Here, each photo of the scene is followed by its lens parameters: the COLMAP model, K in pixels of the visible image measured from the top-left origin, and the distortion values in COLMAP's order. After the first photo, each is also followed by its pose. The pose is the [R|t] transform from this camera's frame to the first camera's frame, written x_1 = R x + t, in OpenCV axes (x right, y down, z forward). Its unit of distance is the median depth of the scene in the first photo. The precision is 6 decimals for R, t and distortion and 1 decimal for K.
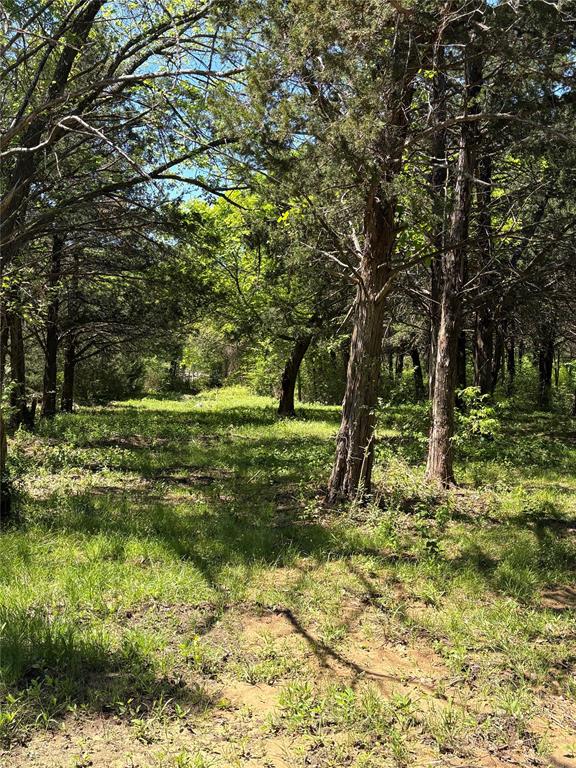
lens RADIAL K [[821.1, 0, 287.2], [0, 821.1, 384.7], [0, 0, 1]] dist [0.012925, 0.000000]
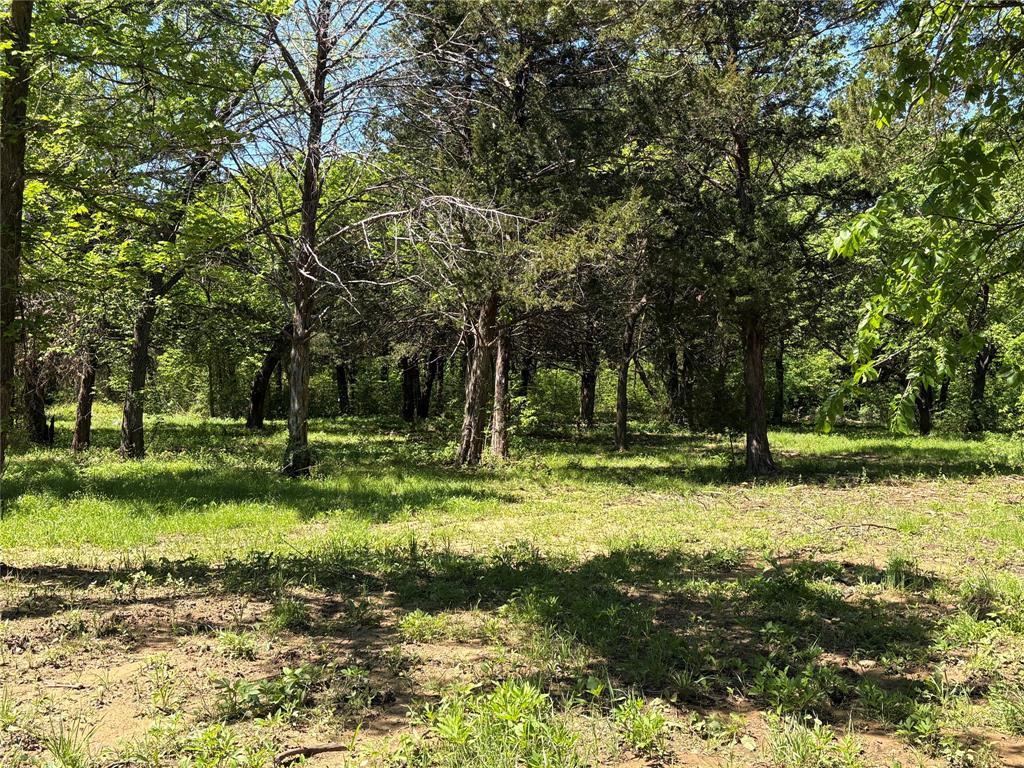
lens RADIAL K [[1094.8, 0, 513.0], [0, 1094.8, 385.0], [0, 0, 1]] dist [0.012925, 0.000000]
pose [[0.914881, 0.006104, 0.403677, -0.631670], [-0.006810, 0.999977, 0.000314, -0.019769], [-0.403666, -0.003036, 0.914902, -0.909882]]
